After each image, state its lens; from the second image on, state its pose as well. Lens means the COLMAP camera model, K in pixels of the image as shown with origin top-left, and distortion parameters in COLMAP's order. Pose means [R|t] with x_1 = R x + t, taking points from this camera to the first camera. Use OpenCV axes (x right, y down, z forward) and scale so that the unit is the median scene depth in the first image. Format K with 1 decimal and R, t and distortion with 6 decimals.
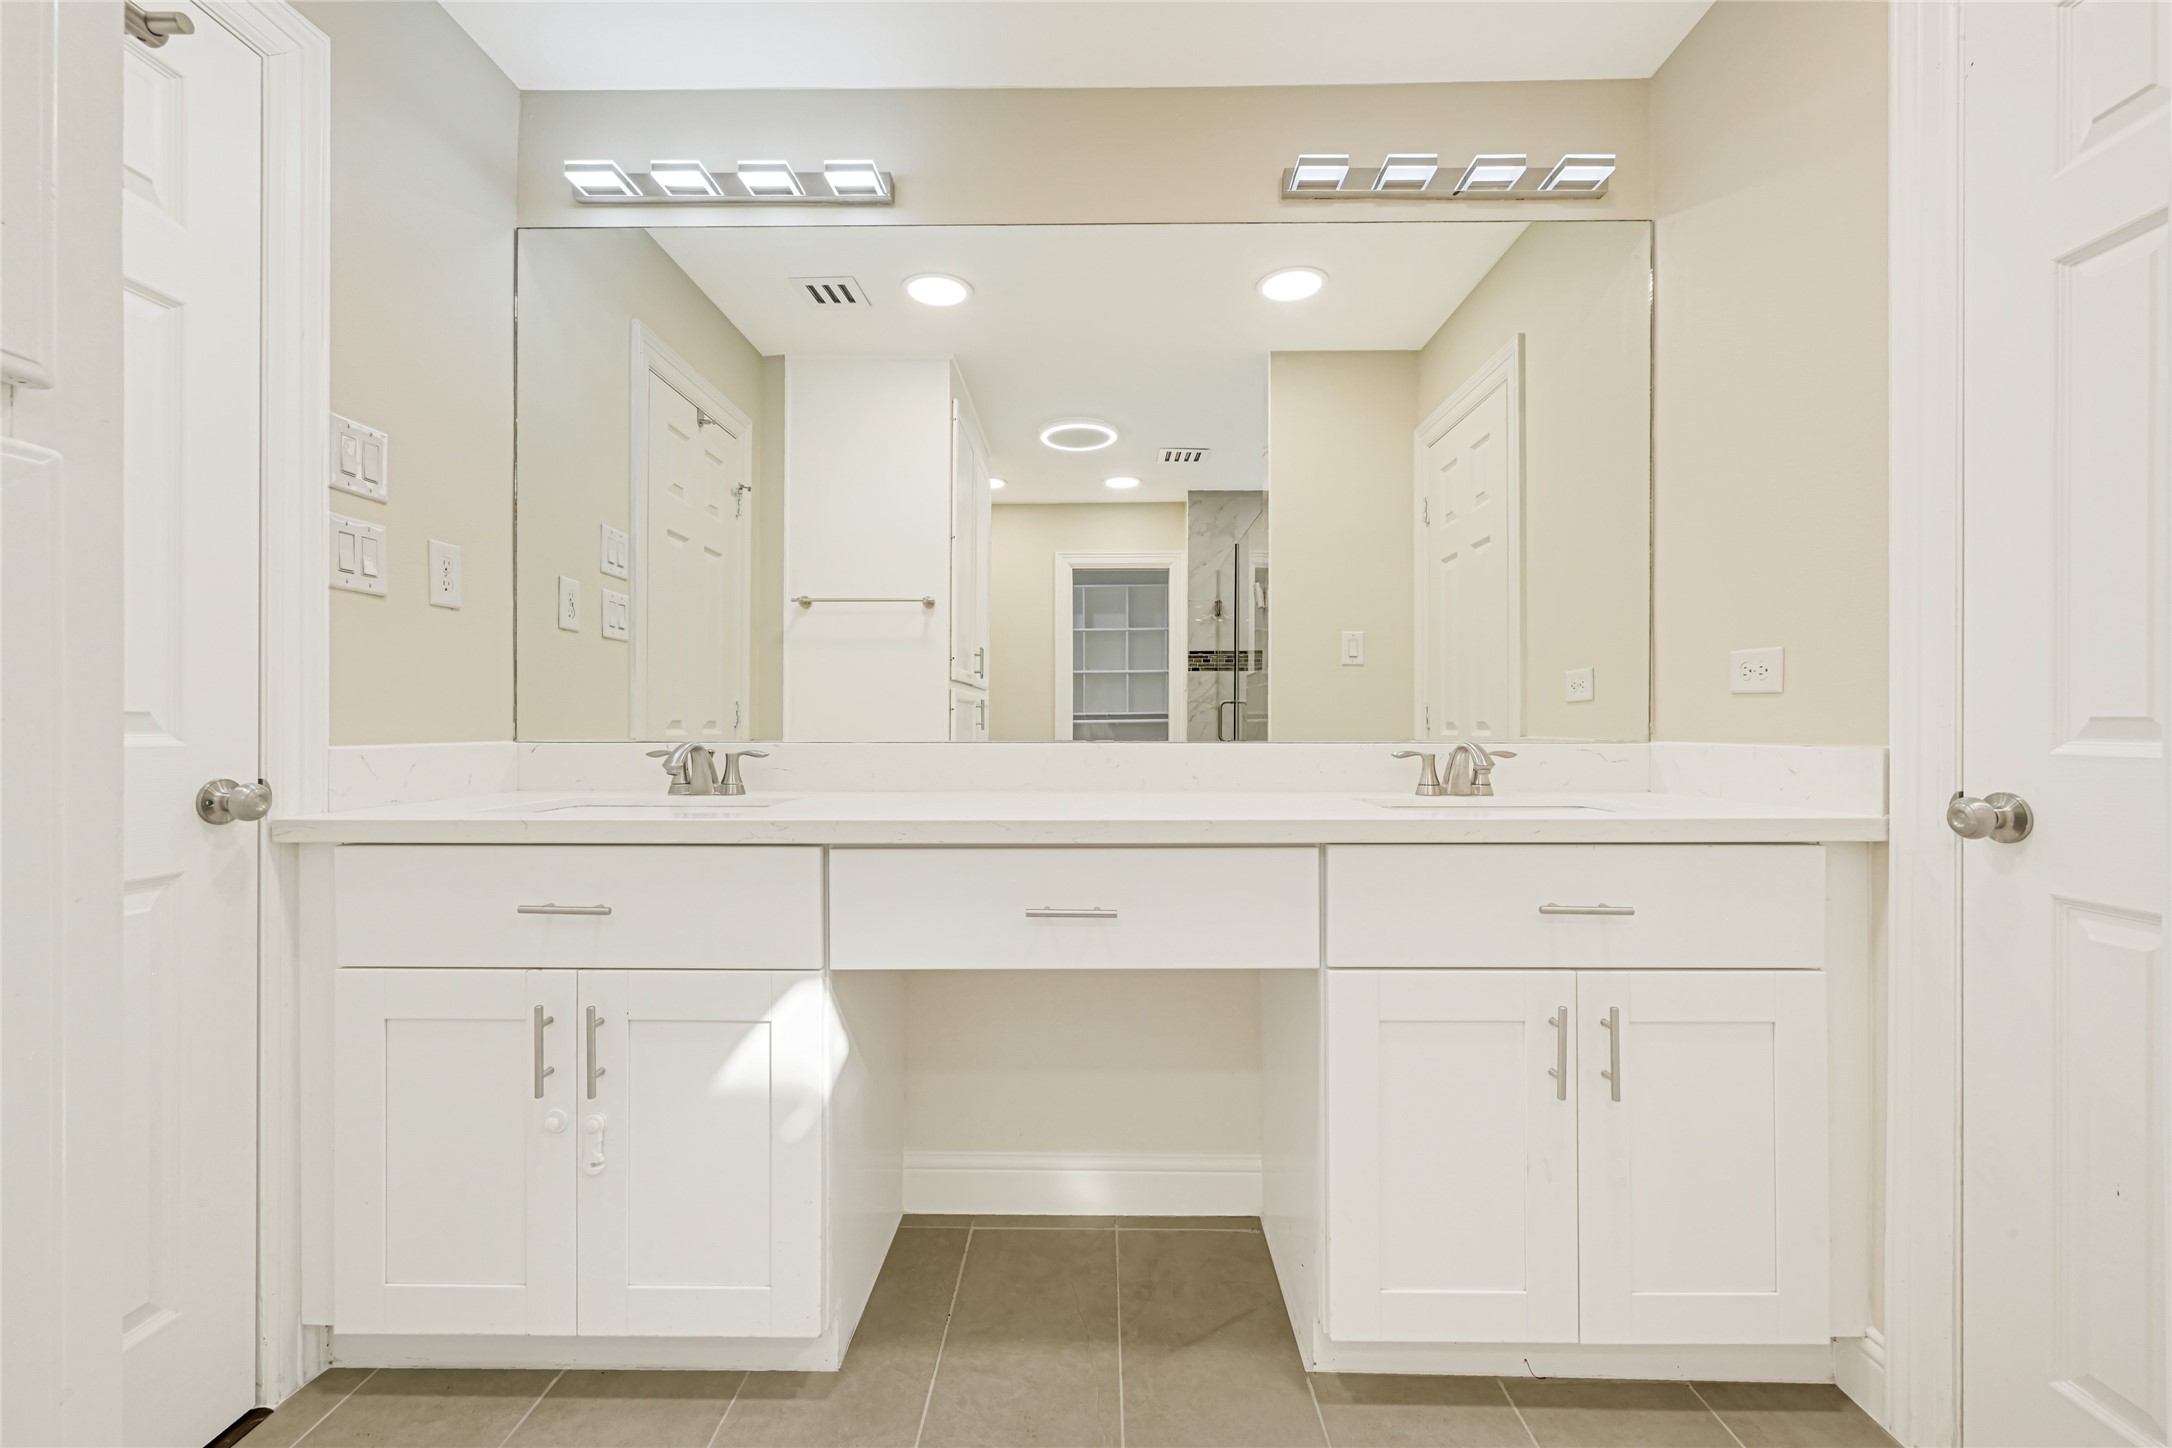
lens RADIAL K [[882.3, 0, 1089.0], [0, 882.3, 713.6], [0, 0, 1]] dist [-0.003264, 0.000544]
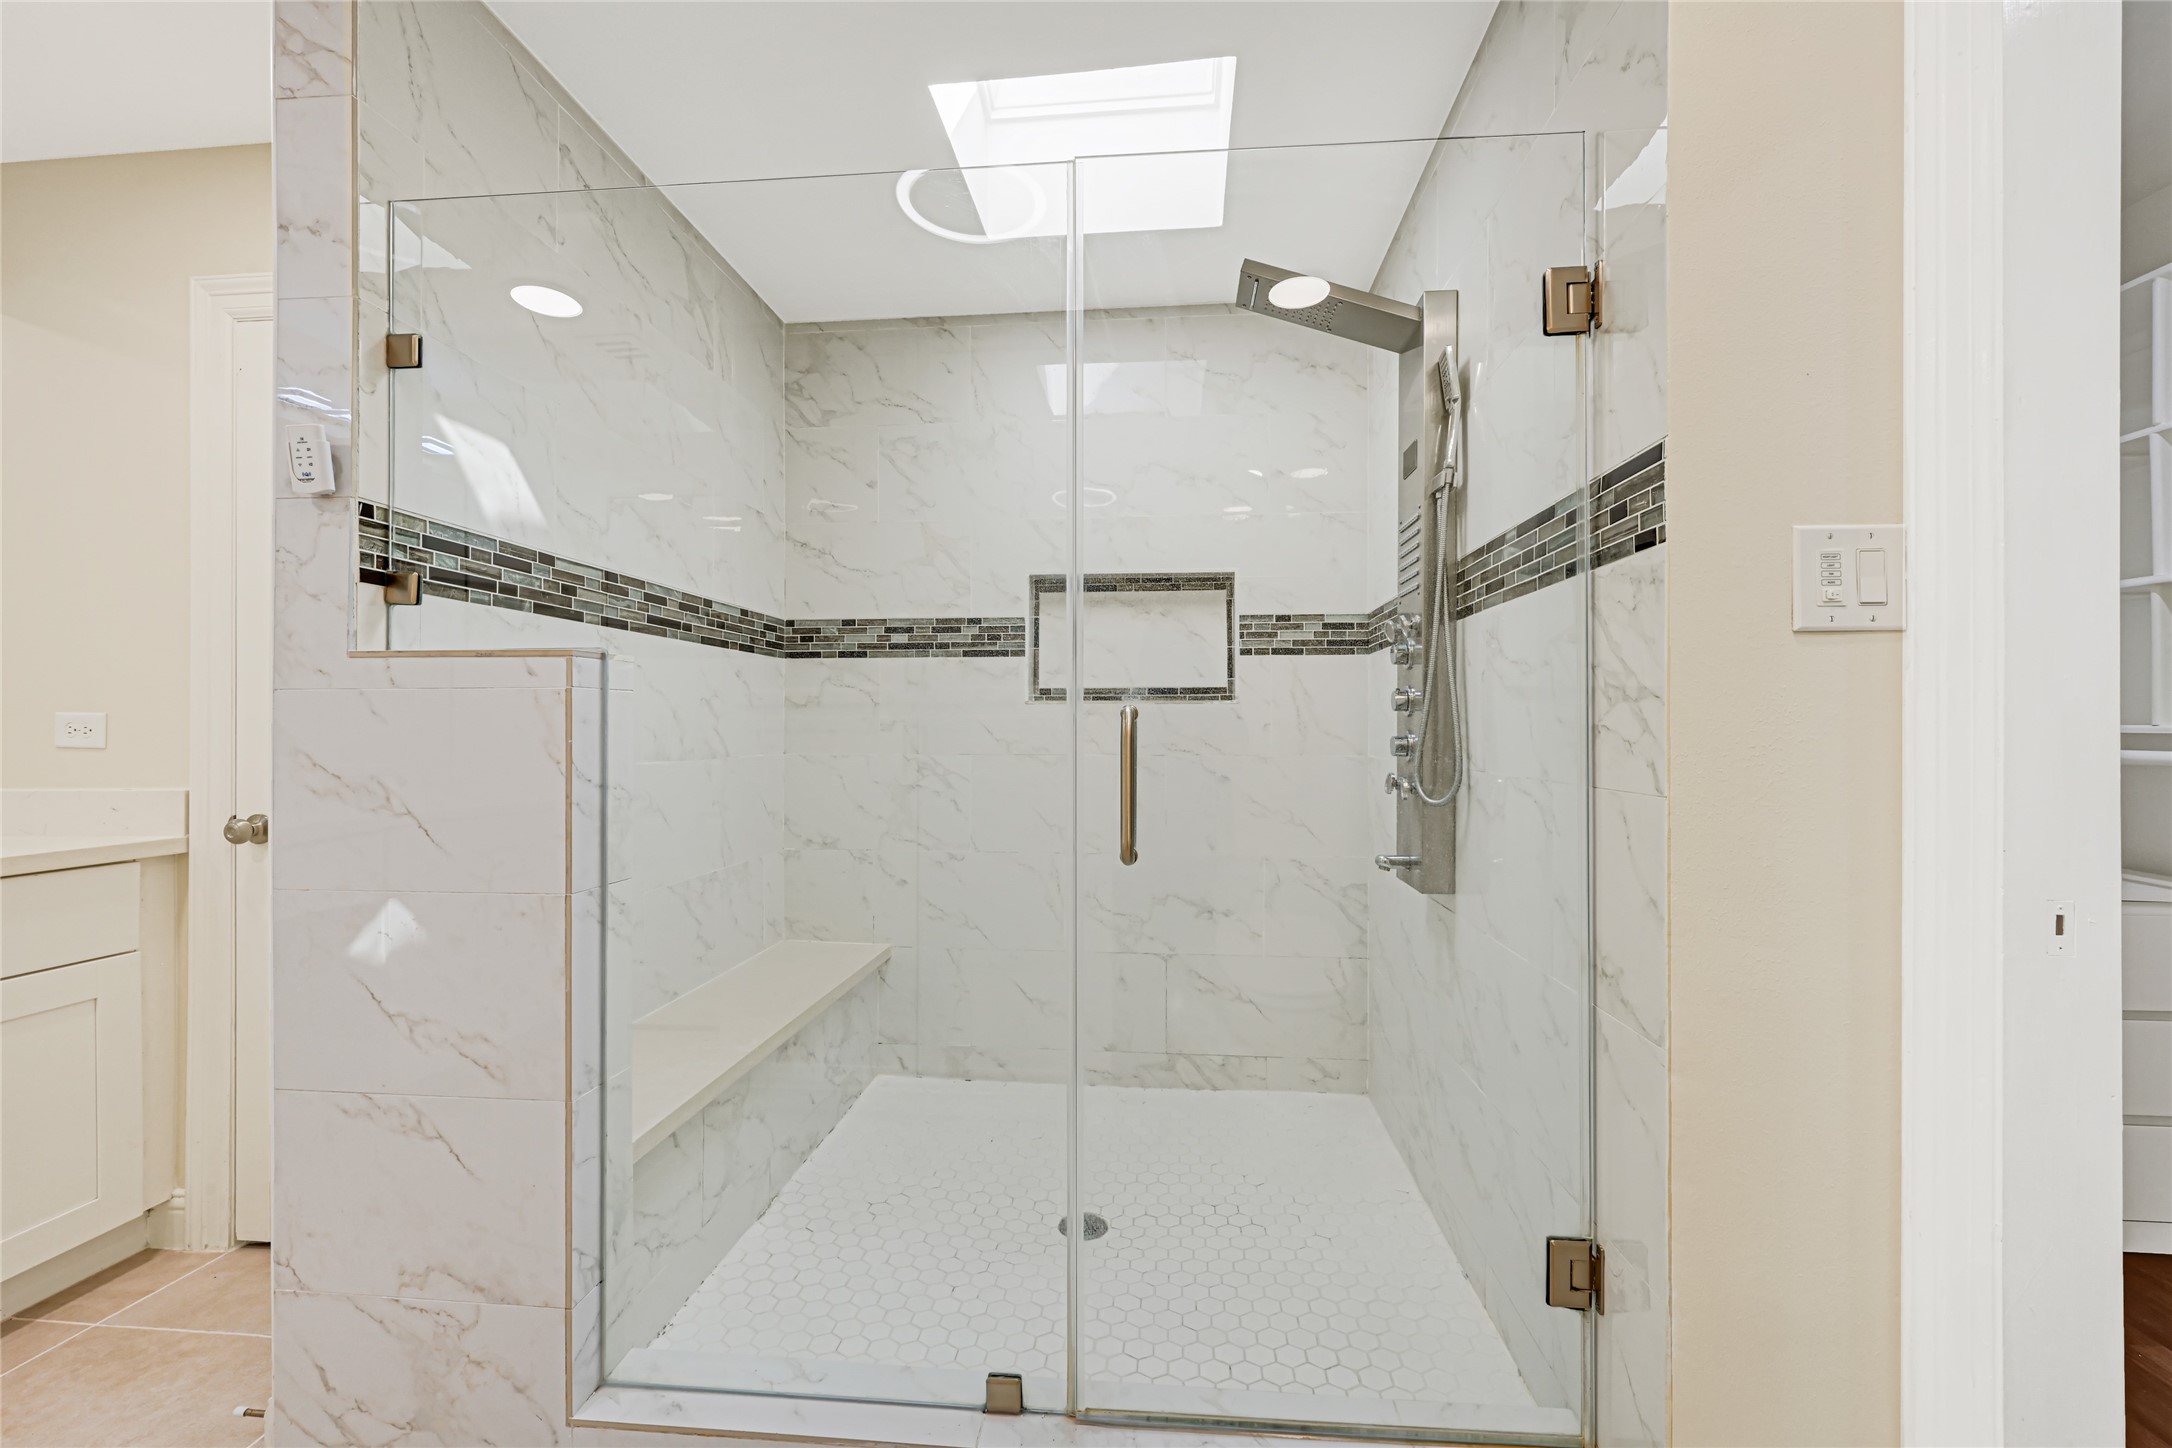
lens RADIAL K [[882.3, 0, 1088.1], [0, 882.3, 731.8], [0, 0, 1]] dist [-0.003264, 0.000544]
pose [[0.066197, -0.001741, 0.997805, -0.473317], [-0.008488, 0.999961, 0.002308, -0.075133], [-0.997770, -0.008623, 0.066180, -0.612591]]
